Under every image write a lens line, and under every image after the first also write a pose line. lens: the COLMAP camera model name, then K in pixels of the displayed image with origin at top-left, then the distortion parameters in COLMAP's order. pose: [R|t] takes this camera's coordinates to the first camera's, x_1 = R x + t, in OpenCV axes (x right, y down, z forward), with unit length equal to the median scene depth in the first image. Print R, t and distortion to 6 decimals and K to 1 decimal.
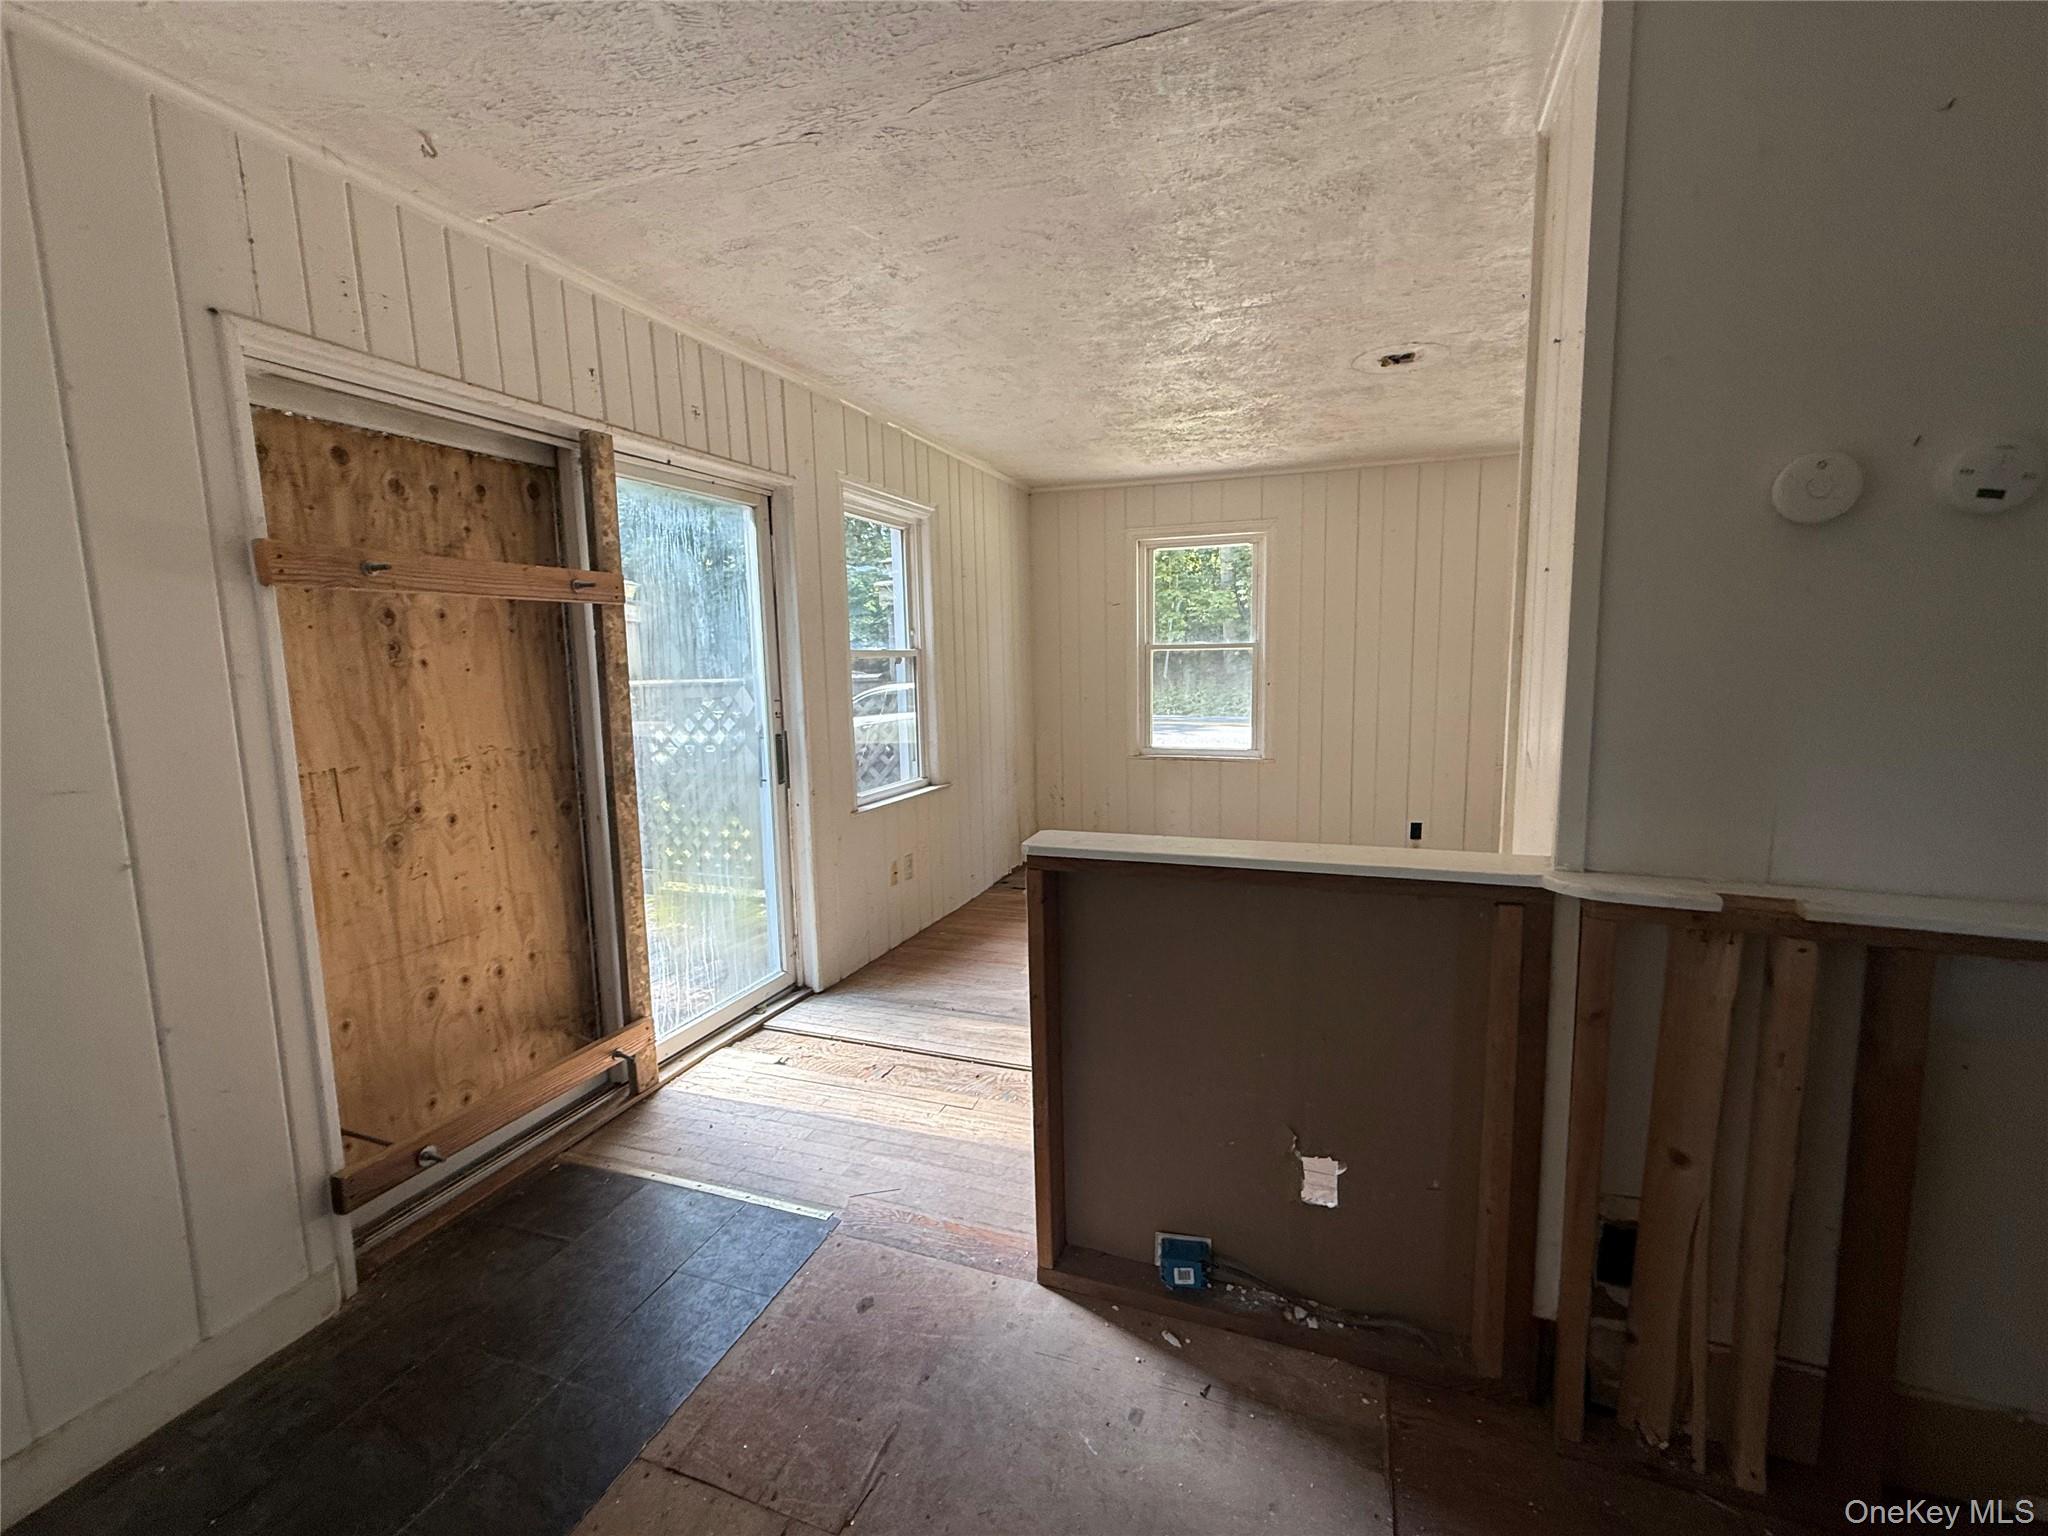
lens RADIAL K [[877.3, 0, 1024.0], [0, 877.3, 768.0], [0, 0, 1]] dist [-0.002490, 0.000065]
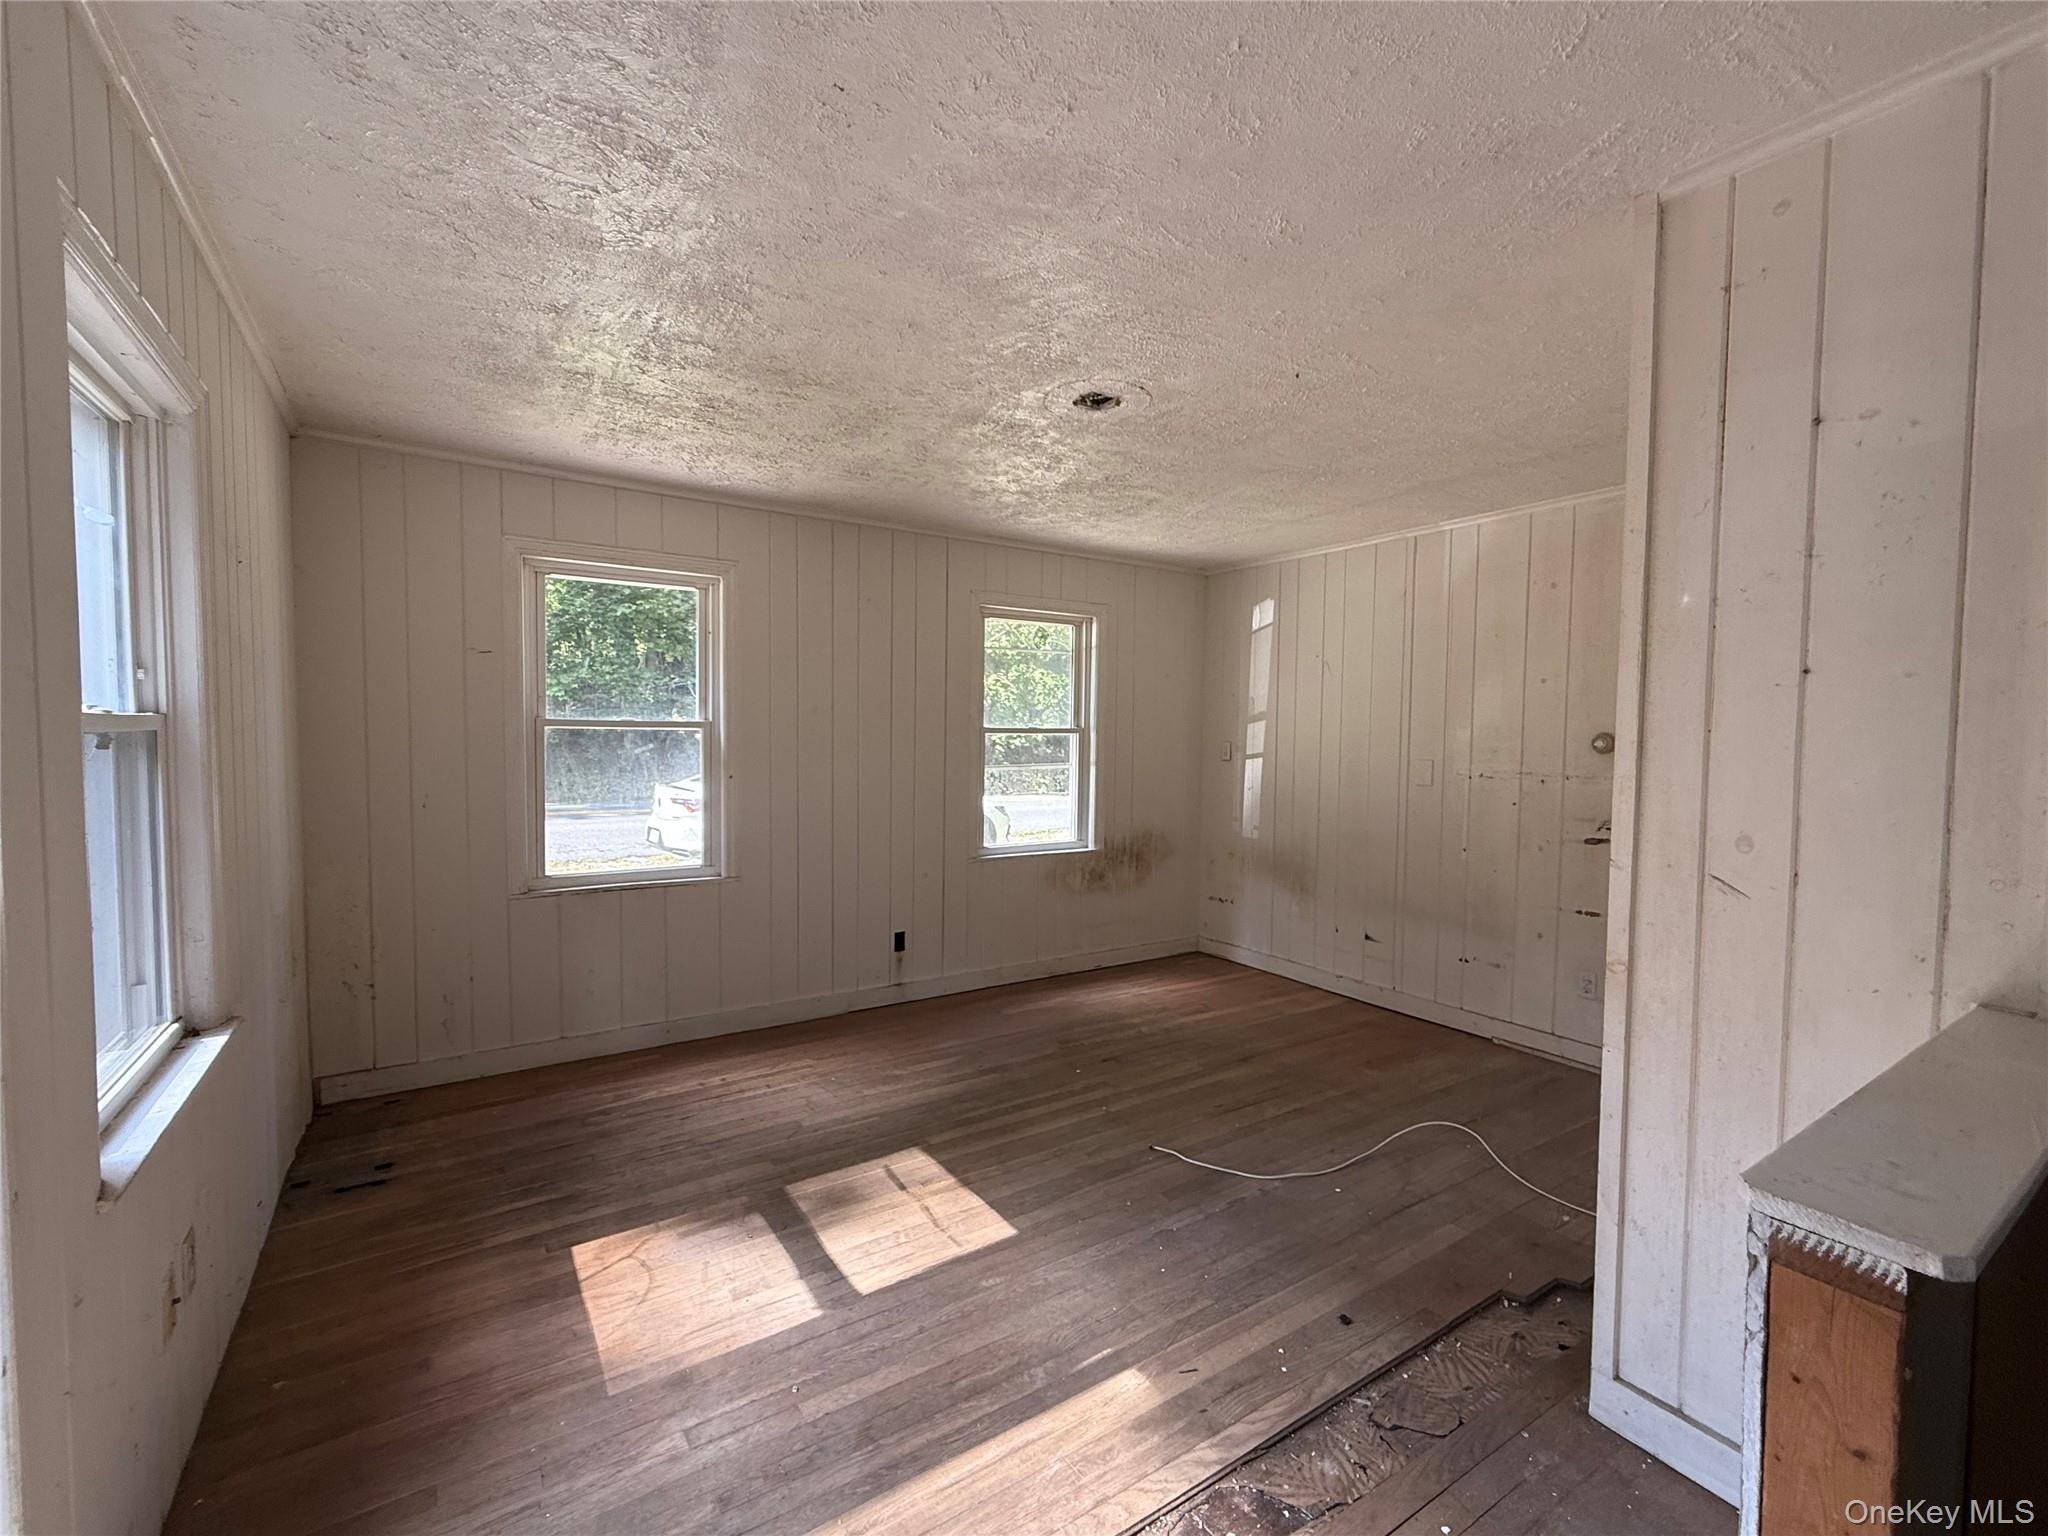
lens RADIAL K [[877.3, 0, 1024.0], [0, 877.3, 768.0], [0, 0, 1]] dist [-0.002490, 0.000065]
pose [[0.579757, -0.008127, 0.814749, -0.193296], [0.079336, 0.995762, -0.046521, -0.050320], [-0.810918, 0.091610, 0.577945, 0.377903]]
